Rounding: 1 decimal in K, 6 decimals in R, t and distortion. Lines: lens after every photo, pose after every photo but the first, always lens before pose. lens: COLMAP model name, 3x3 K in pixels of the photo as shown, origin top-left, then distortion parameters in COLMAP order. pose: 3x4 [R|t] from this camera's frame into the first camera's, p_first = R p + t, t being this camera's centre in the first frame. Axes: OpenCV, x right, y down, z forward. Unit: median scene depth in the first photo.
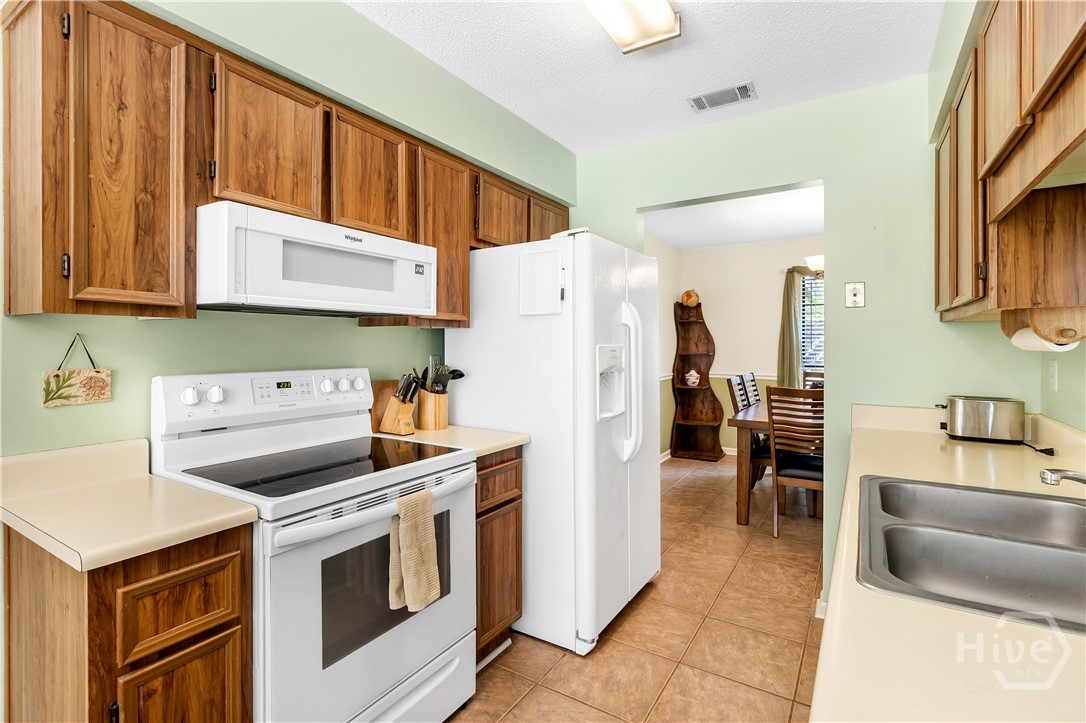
lens RADIAL K [[504.9, 0, 539.4], [0, 504.9, 349.9], [0, 0, 1]] dist [0.001481, 0.000826]
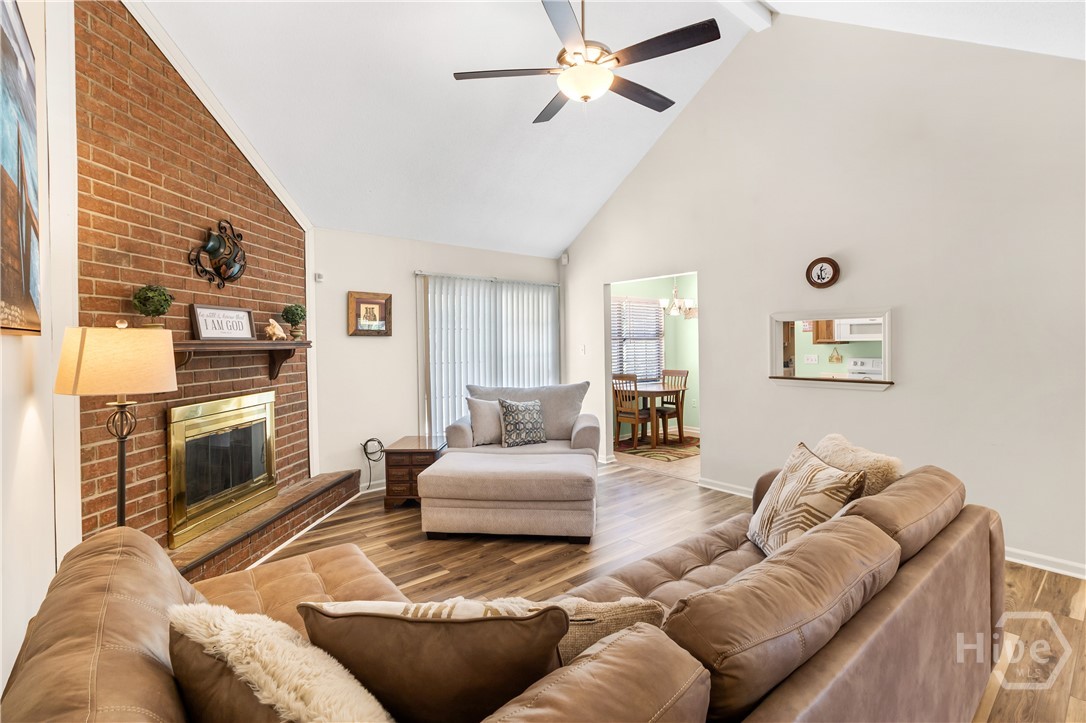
lens RADIAL K [[499.9, 0, 538.0], [0, 499.9, 347.9], [0, 0, 1]] dist [0.001750, 0.000415]
pose [[-0.310015, 0.008538, -0.950693, 0.995830], [-0.001539, 0.999954, 0.009483, -0.016380], [0.950730, 0.004403, -0.309988, -0.034701]]
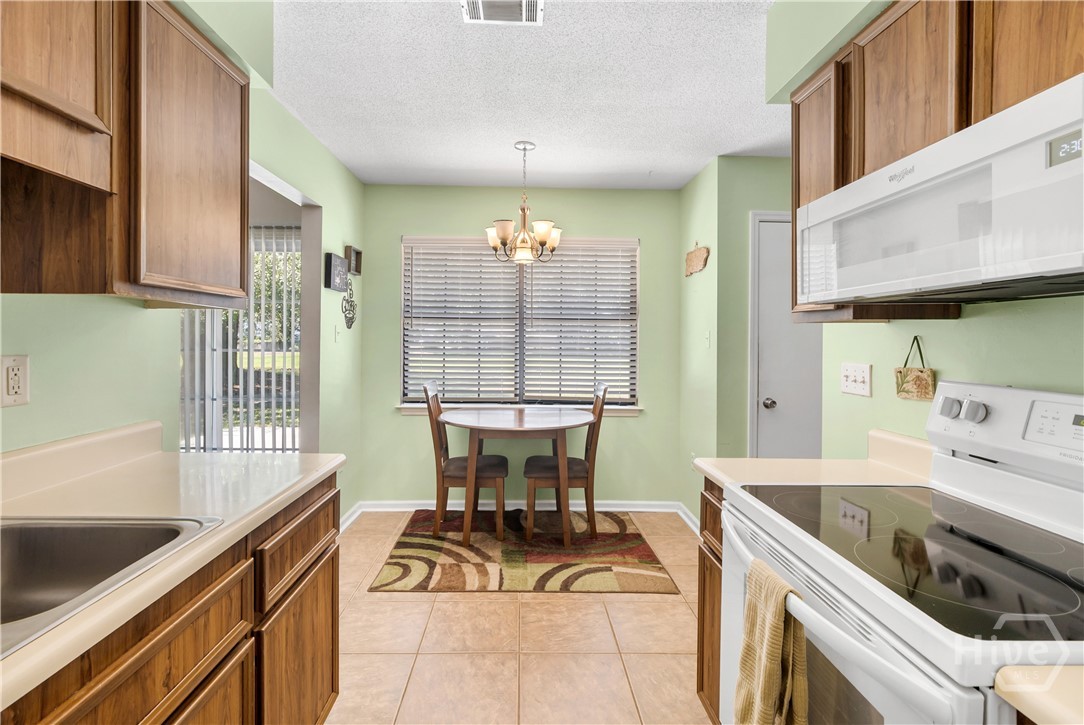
lens RADIAL K [[506.4, 0, 534.8], [0, 506.4, 345.2], [0, 0, 1]] dist [0.002682, 0.000137]
pose [[-0.831800, -0.001510, -0.555074, 0.094856], [-0.014377, 0.999719, 0.018825, -0.004823], [0.554890, 0.023639, -0.831588, 0.349996]]
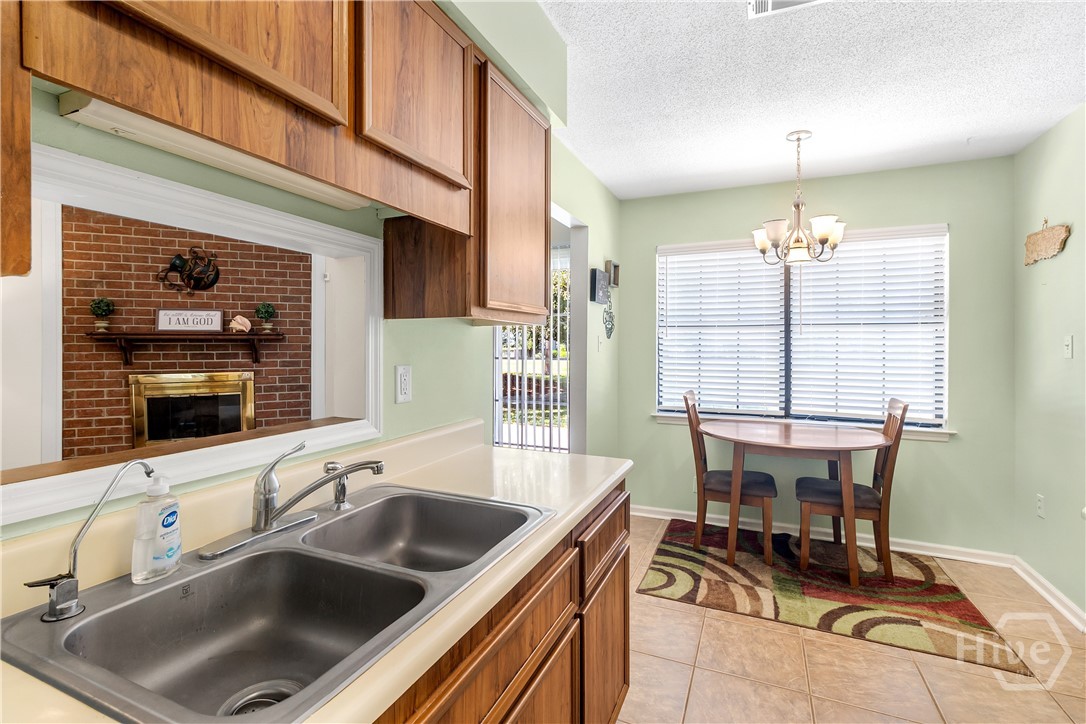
lens RADIAL K [[504.9, 0, 539.4], [0, 504.9, 350.4], [0, 0, 1]] dist [0.001481, 0.000826]
pose [[-0.988640, -0.000573, -0.150303, 0.126890], [-0.003541, 0.999804, 0.019480, -0.007388], [0.150263, 0.019790, -0.988448, 0.340792]]
